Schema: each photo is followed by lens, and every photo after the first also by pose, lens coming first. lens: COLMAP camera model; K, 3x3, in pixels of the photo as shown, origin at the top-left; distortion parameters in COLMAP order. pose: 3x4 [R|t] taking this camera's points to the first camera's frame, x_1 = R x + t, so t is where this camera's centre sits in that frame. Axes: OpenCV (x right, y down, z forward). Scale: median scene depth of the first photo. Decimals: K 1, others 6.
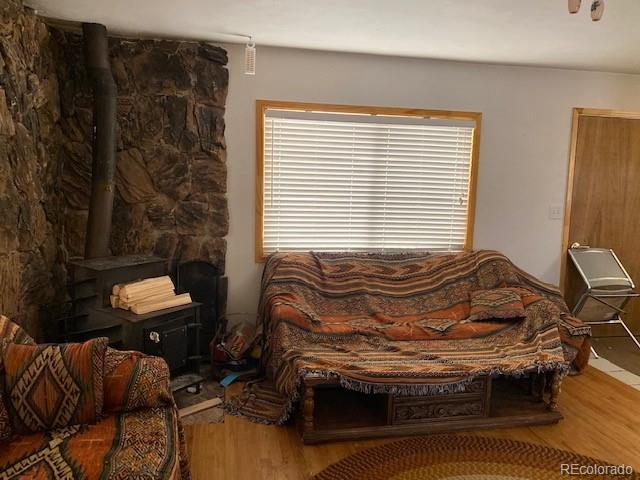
lens RADIAL K [[486.3, 0, 323.3], [0, 486.3, 235.6], [0, 0, 1]] dist [0.018085, -0.009358]
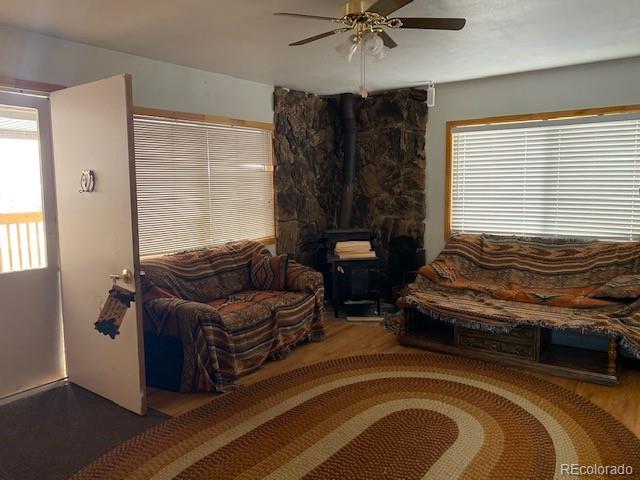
lens RADIAL K [[486.3, 0, 323.3], [0, 486.3, 235.6], [0, 0, 1]] dist [0.018085, -0.009358]
pose [[0.688546, 0.037830, -0.724205, 0.647827], [-0.051675, 0.998659, 0.003036, 0.058501], [0.723349, 0.035332, 0.689578, -0.196314]]
